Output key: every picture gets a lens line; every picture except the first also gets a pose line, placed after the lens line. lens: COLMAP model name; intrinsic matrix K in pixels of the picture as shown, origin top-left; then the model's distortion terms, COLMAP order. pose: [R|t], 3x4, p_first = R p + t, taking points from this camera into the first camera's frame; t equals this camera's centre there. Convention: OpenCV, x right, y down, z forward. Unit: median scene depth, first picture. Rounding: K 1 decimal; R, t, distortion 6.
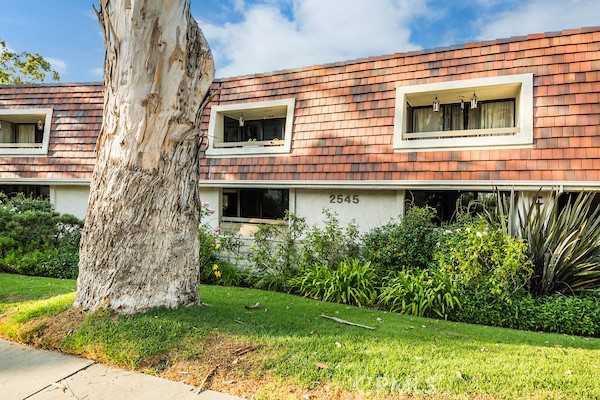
lens RADIAL K [[381.4, 0, 300.8], [0, 381.4, 196.6], [0, 0, 1]] dist [-0.011787, -0.008370]
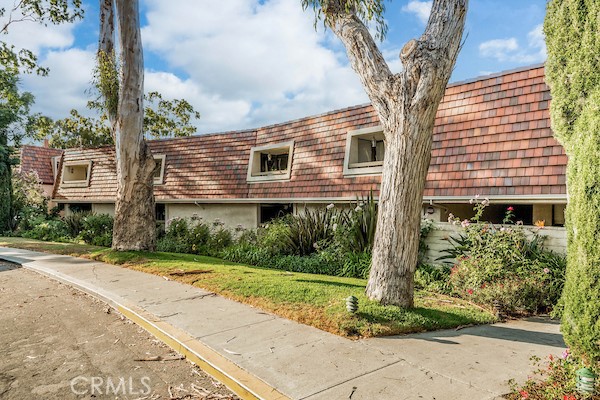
lens RADIAL K [[381.4, 0, 300.7], [0, 381.4, 201.8], [0, 0, 1]] dist [-0.011787, -0.008370]
pose [[0.939263, -0.016933, -0.342779, 0.515233], [0.011039, 0.999756, -0.019140, 0.000720], [0.343020, 0.014194, 0.939221, -0.355163]]
